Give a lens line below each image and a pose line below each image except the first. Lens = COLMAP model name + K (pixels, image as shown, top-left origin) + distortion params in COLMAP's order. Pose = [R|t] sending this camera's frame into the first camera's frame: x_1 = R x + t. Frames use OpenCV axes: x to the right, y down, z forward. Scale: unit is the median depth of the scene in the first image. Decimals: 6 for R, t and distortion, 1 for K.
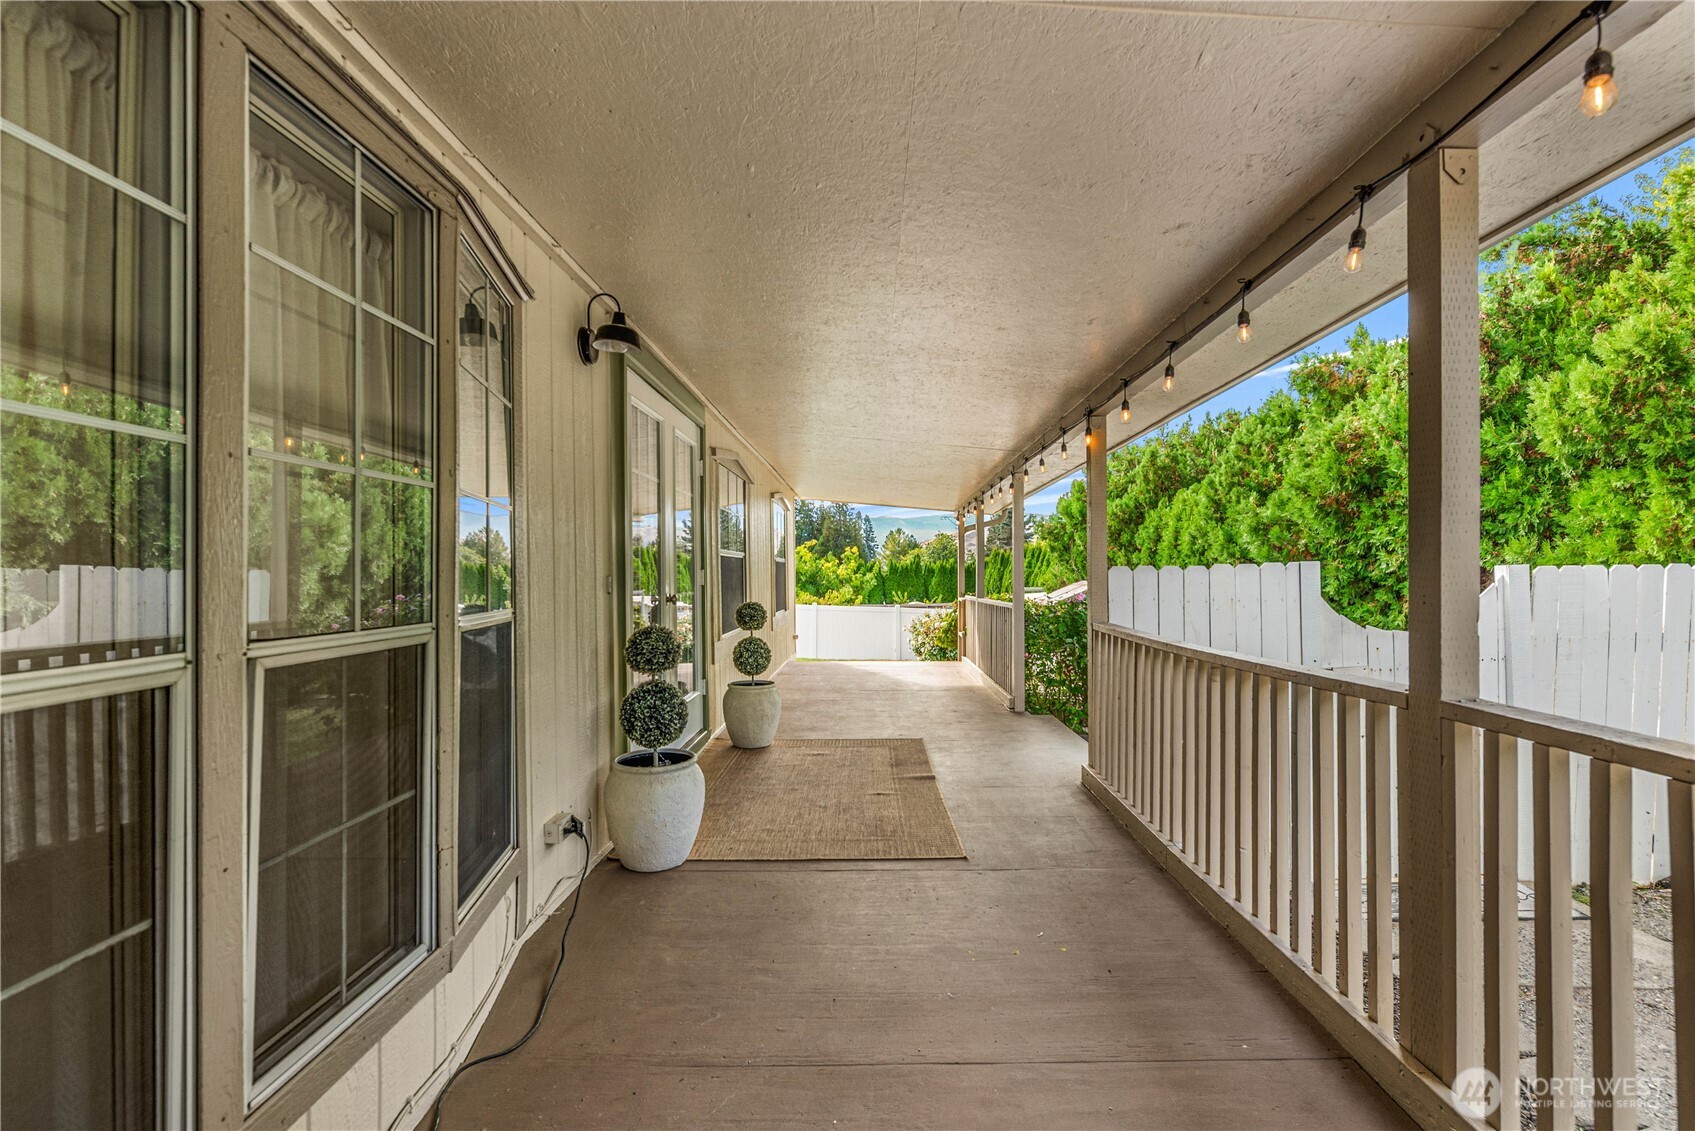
lens RADIAL K [[747.9, 0, 849.0], [0, 747.9, 569.9], [0, 0, 1]] dist [0.000813, -0.000241]
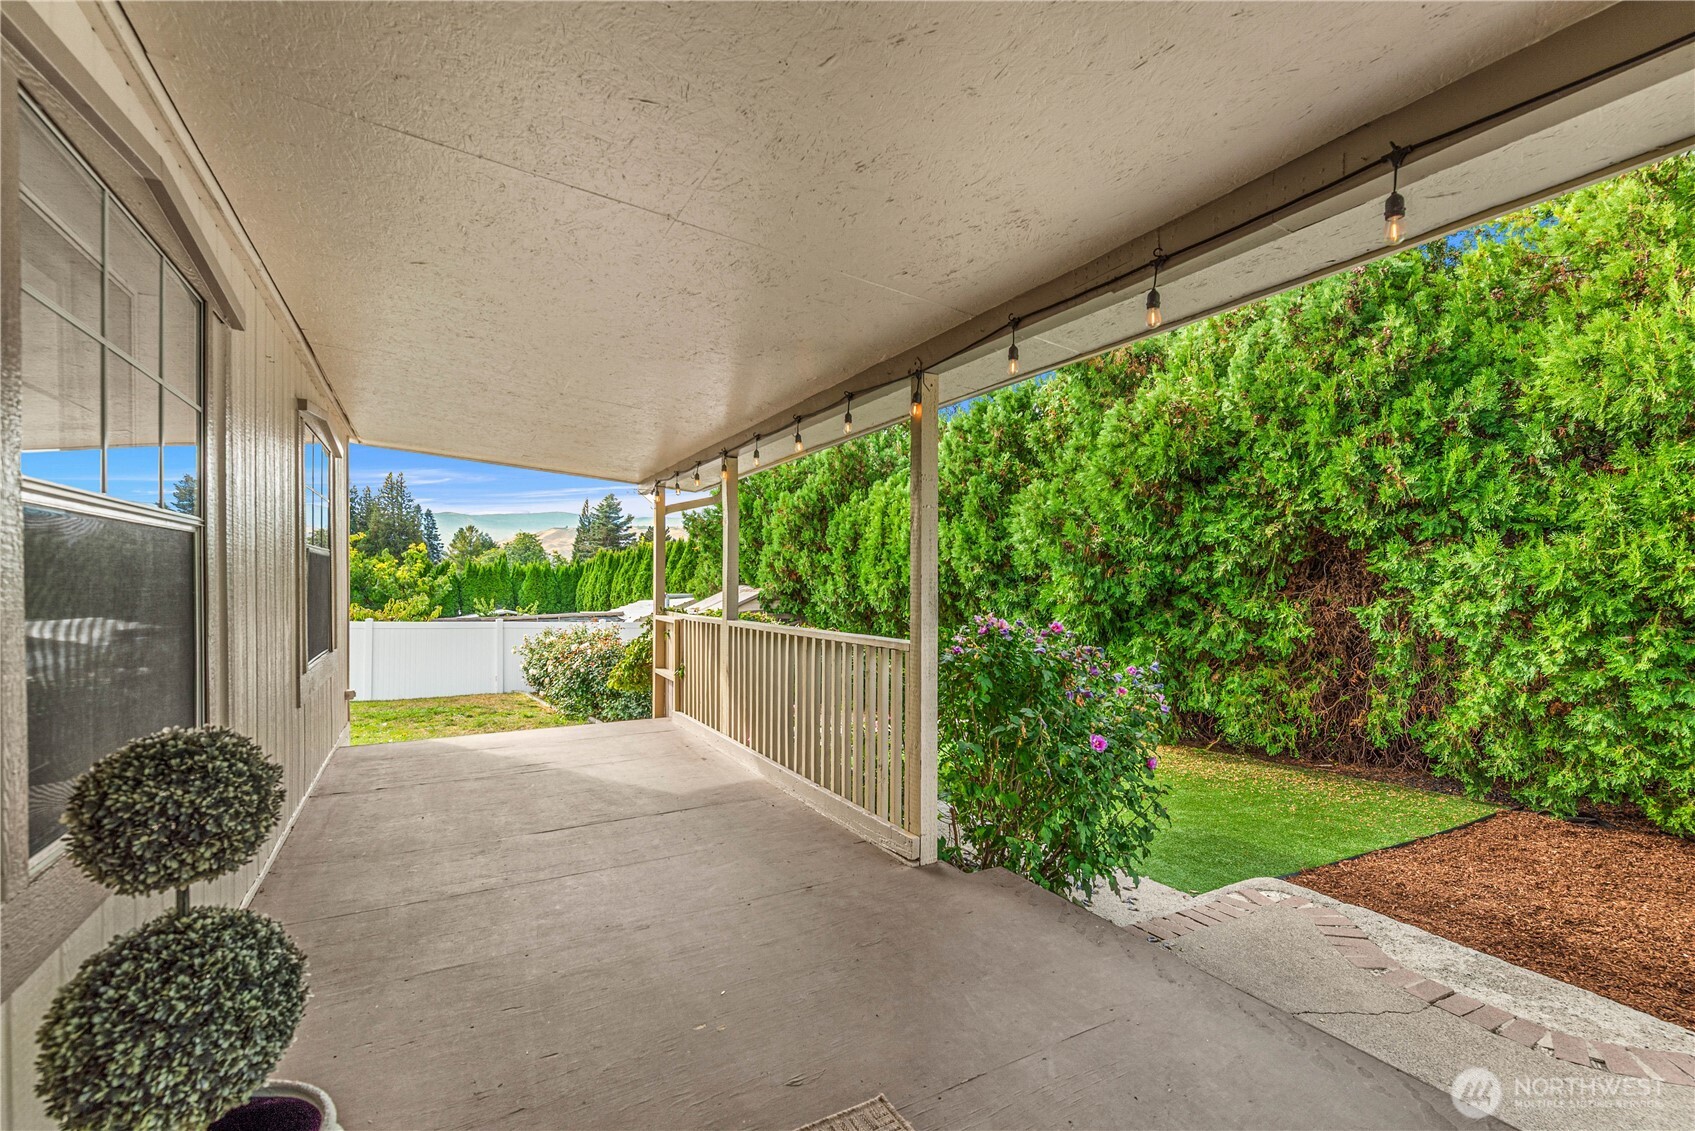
lens RADIAL K [[747.9, 0, 843.0], [0, 747.9, 569.9], [0, 0, 1]] dist [0.000813, -0.000241]
pose [[0.862046, 0.006313, 0.506791, -0.019489], [-0.004058, 0.999976, -0.005555, 0.000389], [-0.506814, 0.002733, 0.862051, 0.177428]]
